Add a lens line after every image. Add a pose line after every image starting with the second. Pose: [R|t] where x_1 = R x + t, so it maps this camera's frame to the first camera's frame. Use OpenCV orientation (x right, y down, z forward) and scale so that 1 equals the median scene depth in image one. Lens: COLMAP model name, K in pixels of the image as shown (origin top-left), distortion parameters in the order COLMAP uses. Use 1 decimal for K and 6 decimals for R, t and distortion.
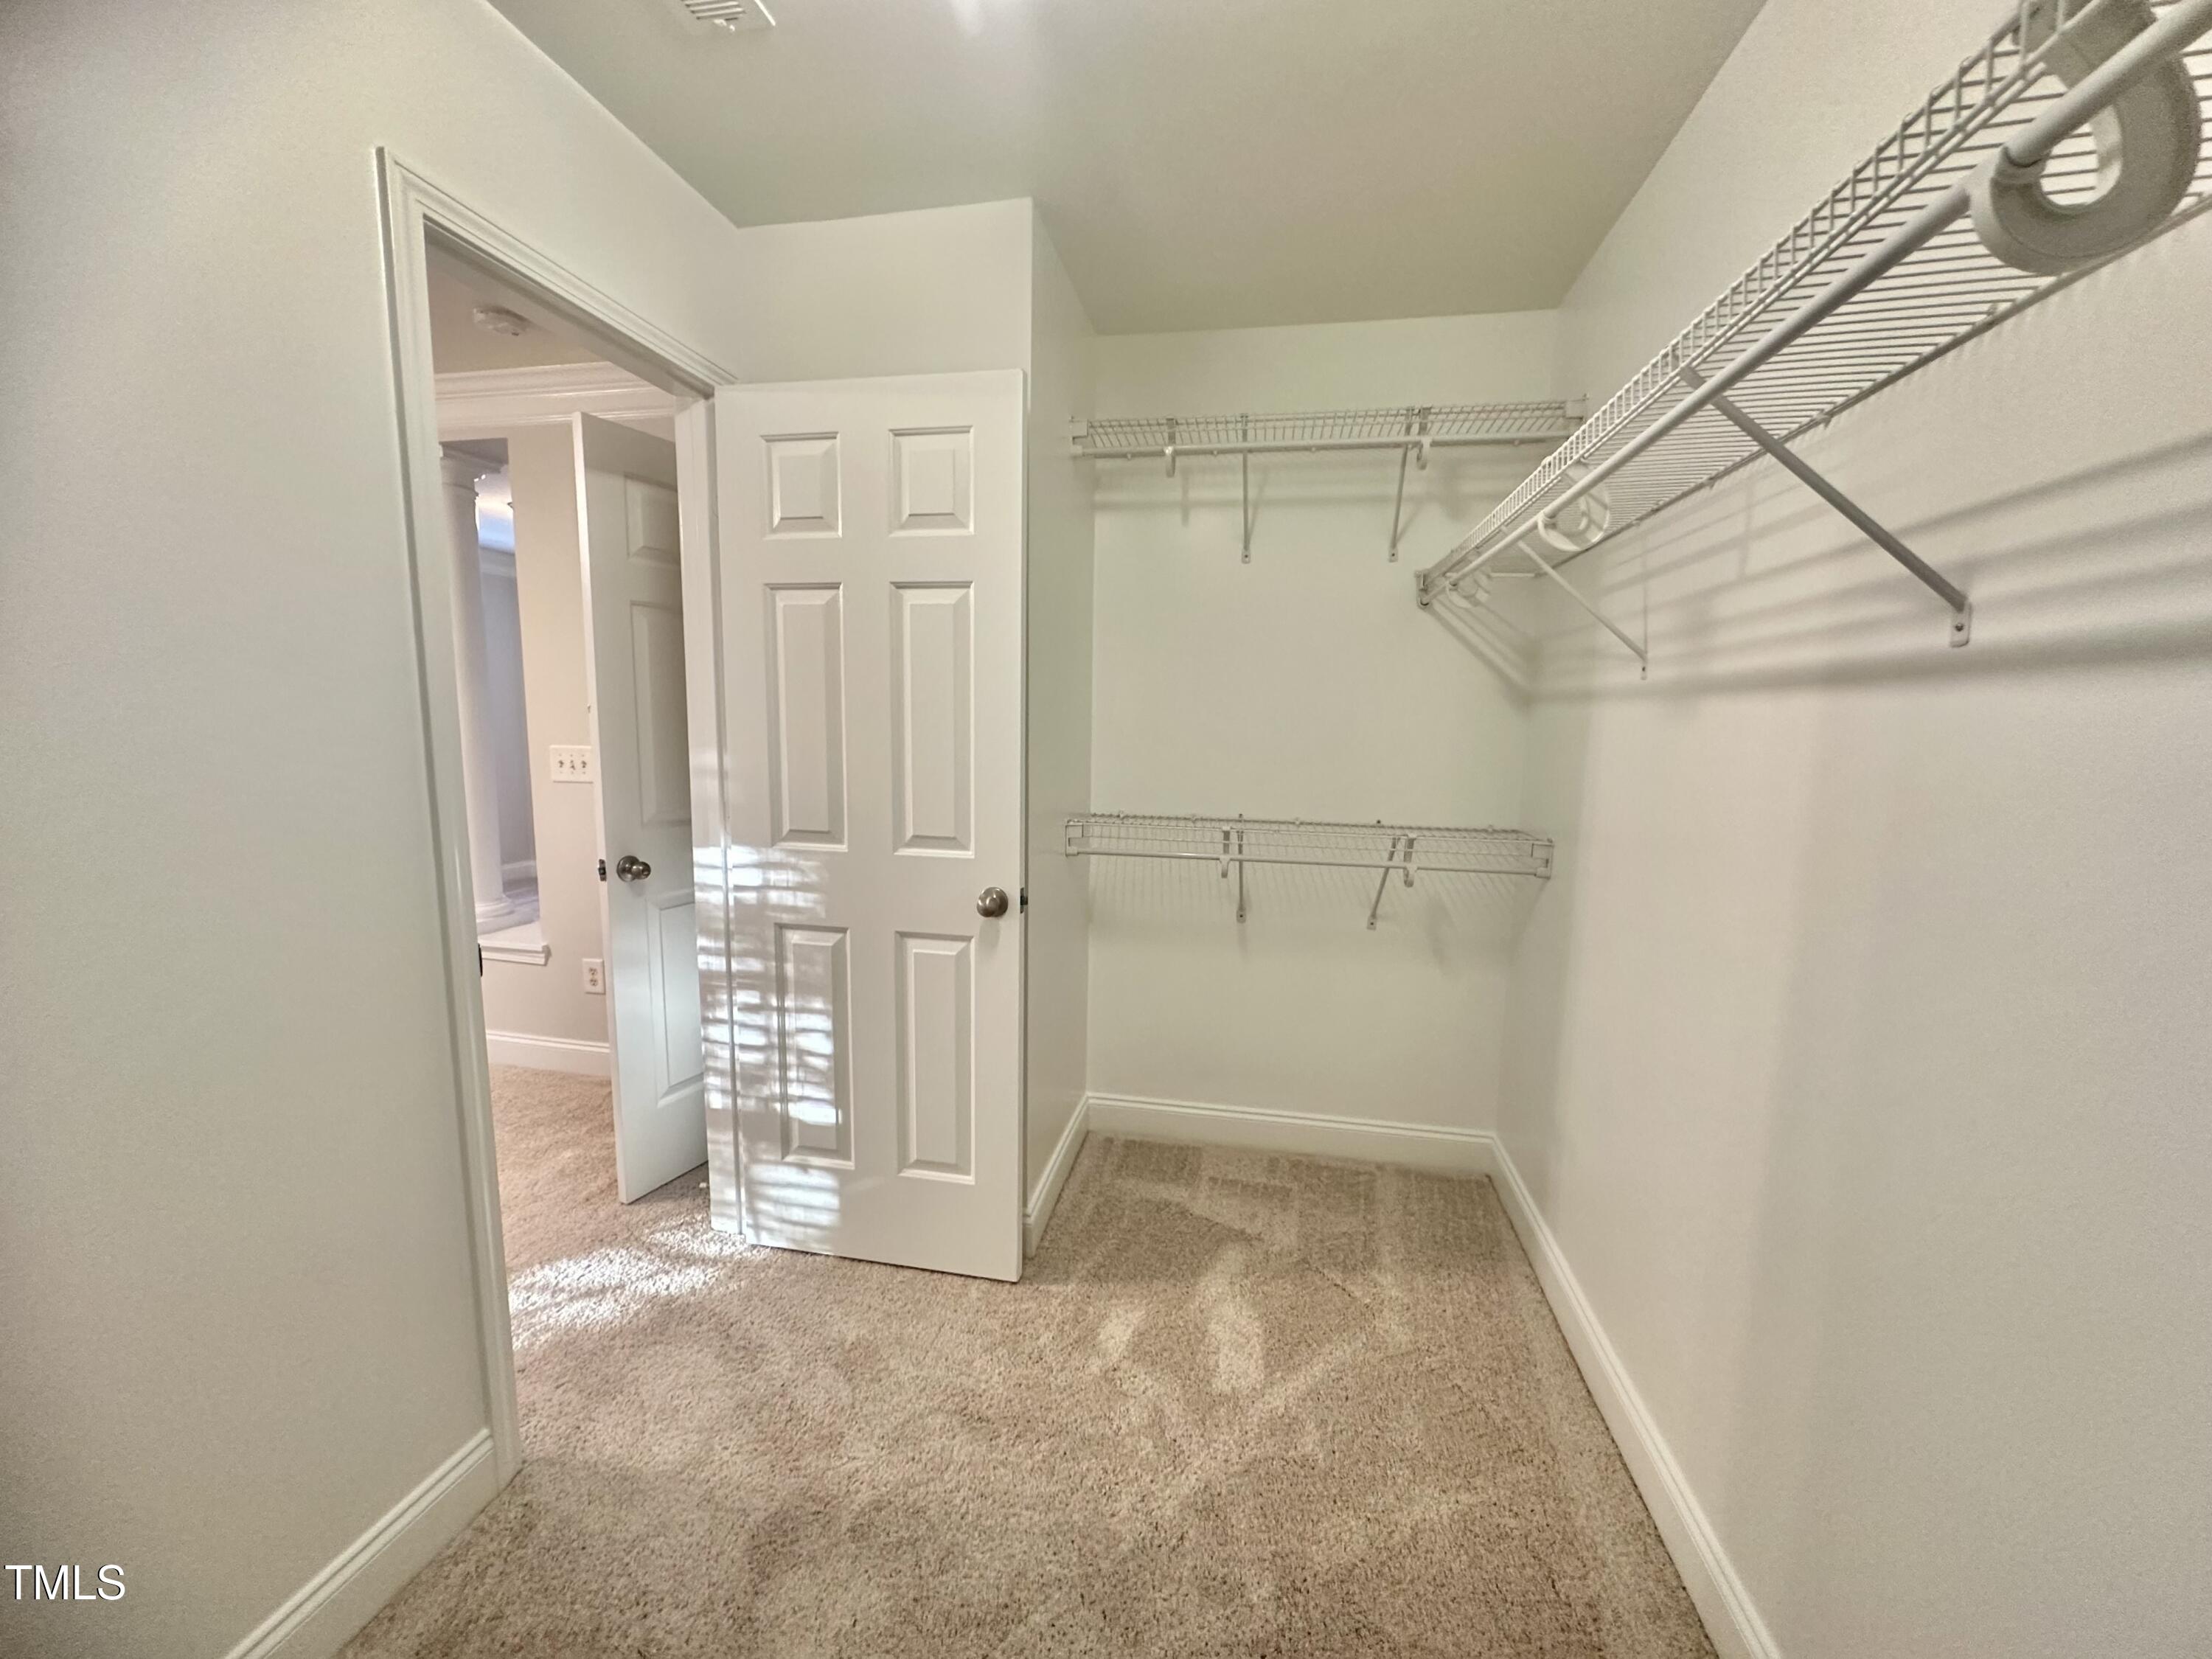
lens RADIAL K [[872.7, 0, 1101.1], [0, 872.7, 819.6], [0, 0, 1]] dist [-0.000853, -0.000078]
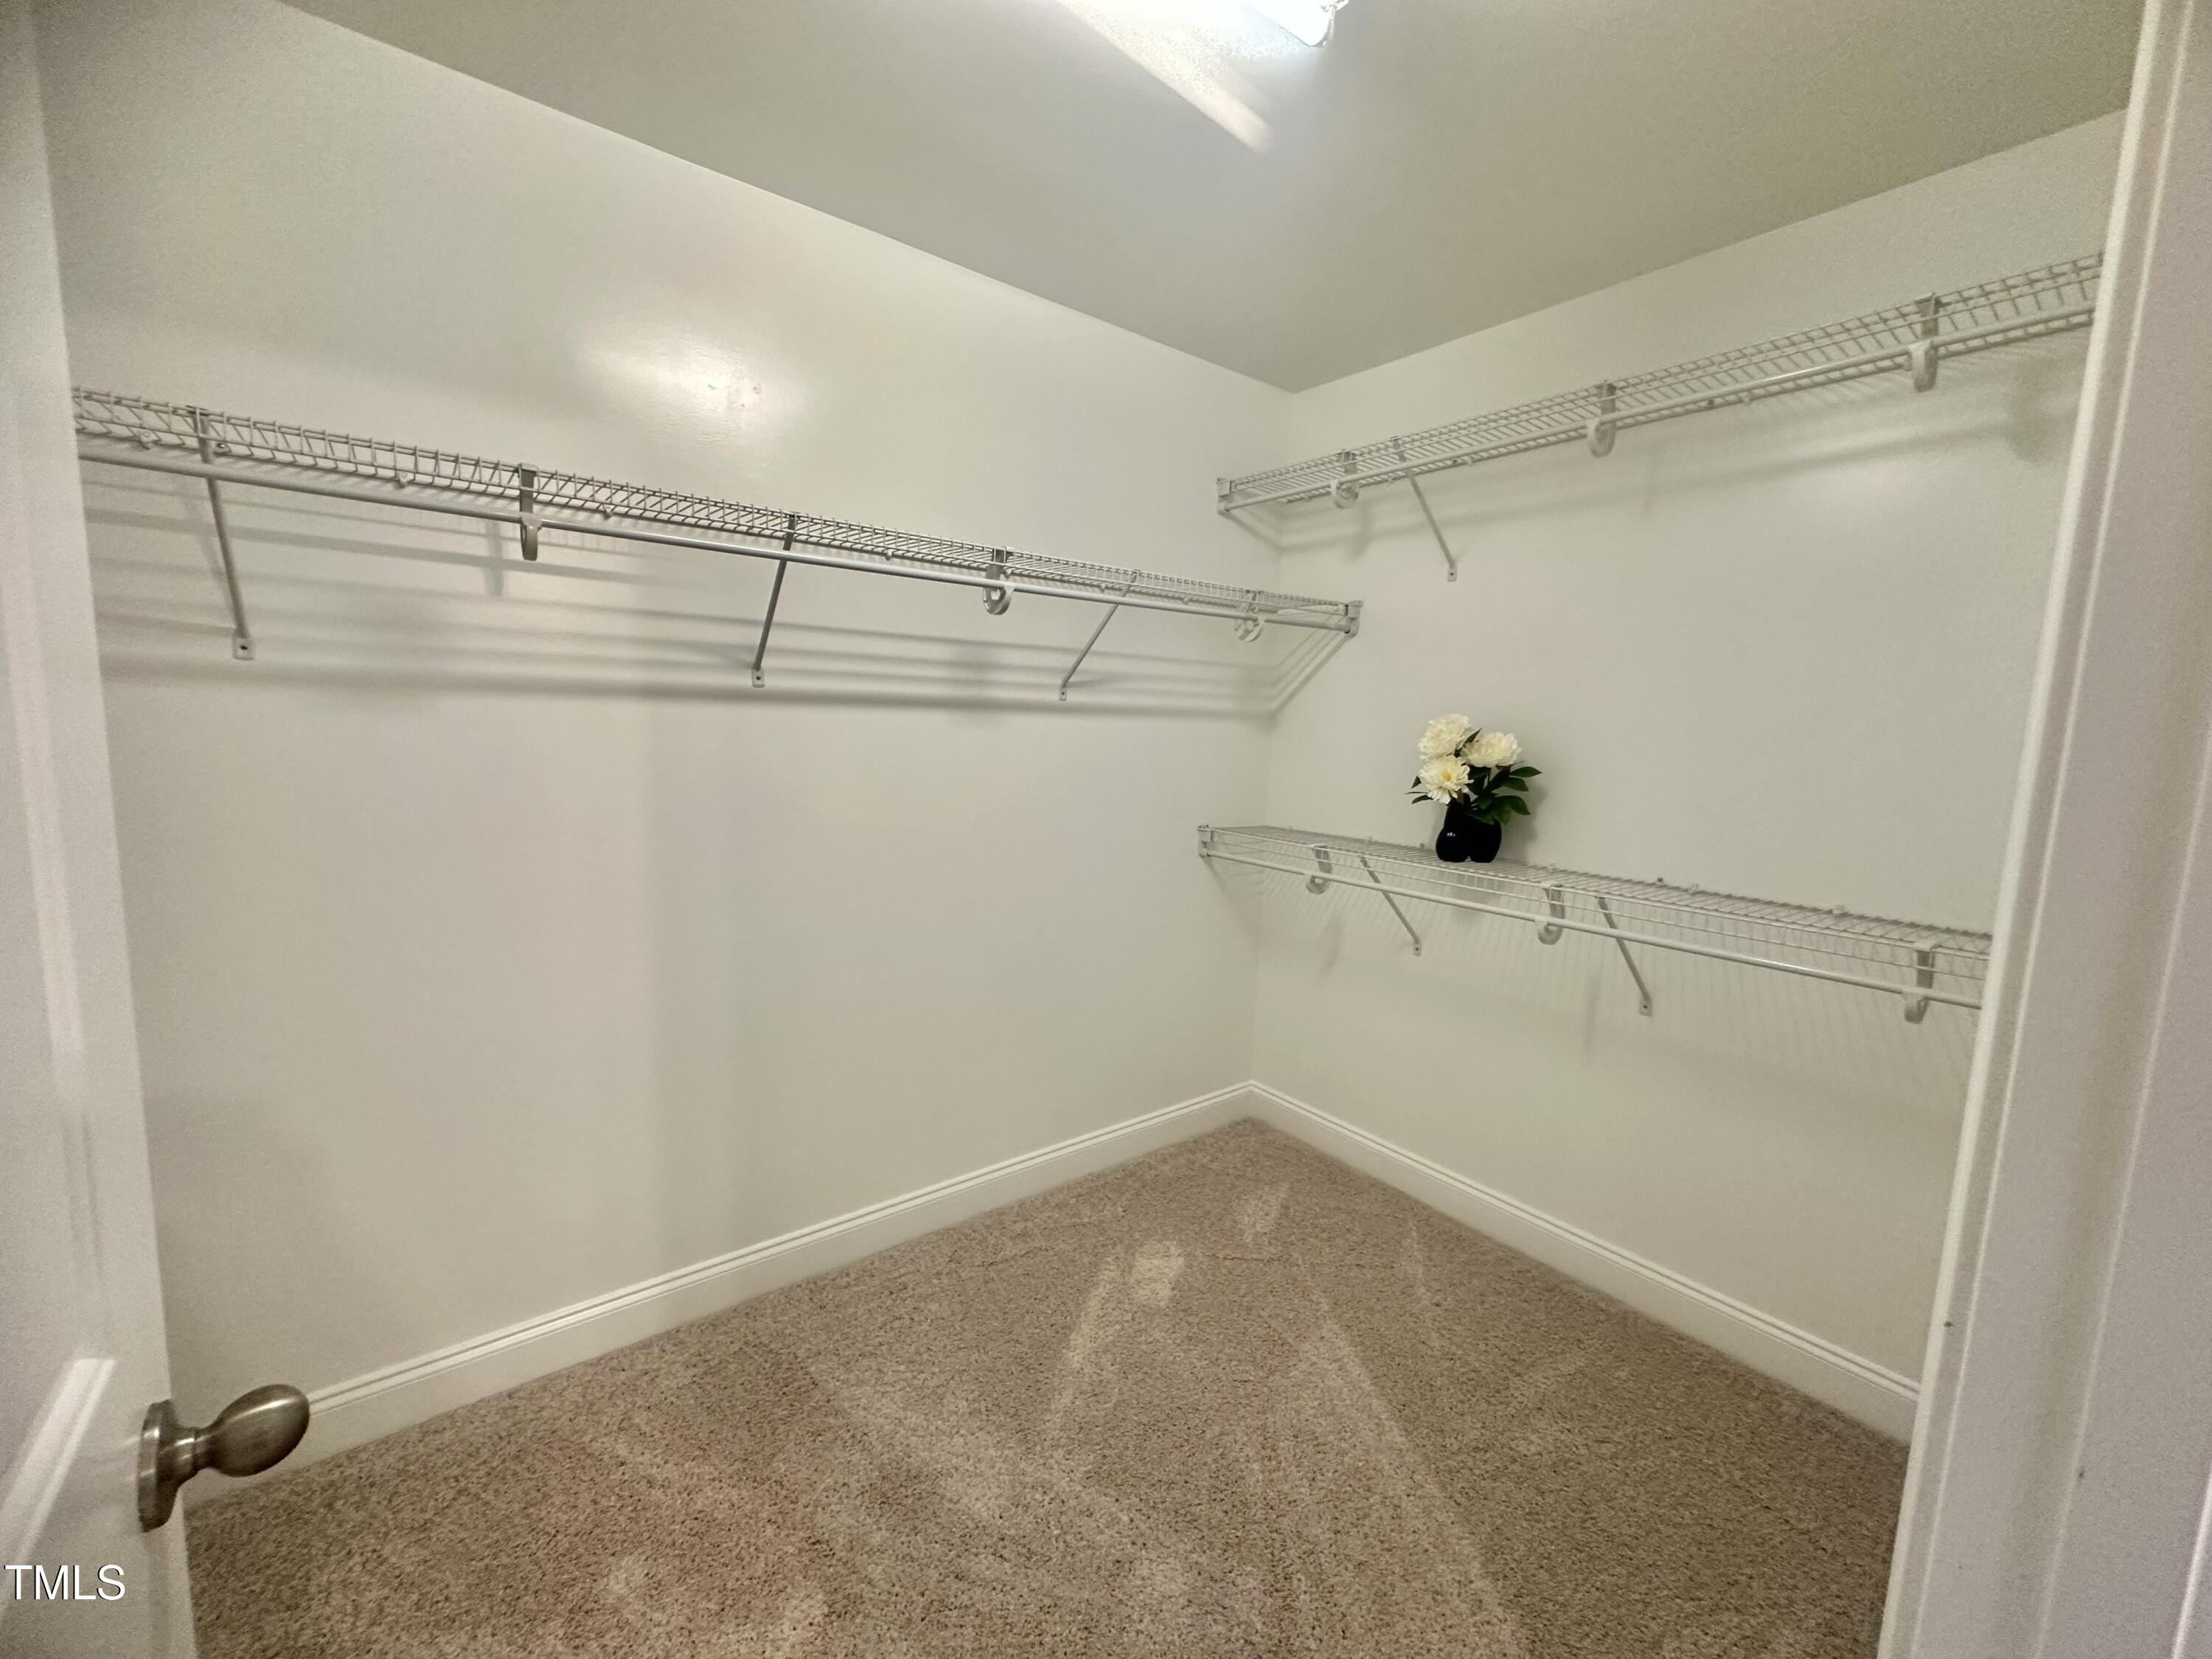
lens RADIAL K [[872.7, 0, 1101.1], [0, 872.7, 819.6], [0, 0, 1]] dist [-0.000853, -0.000078]
pose [[0.751322, 0.097433, -0.652703, 0.630876], [-0.112244, 0.993497, 0.019103, -0.014568], [0.650320, 0.058910, 0.757373, 0.039741]]
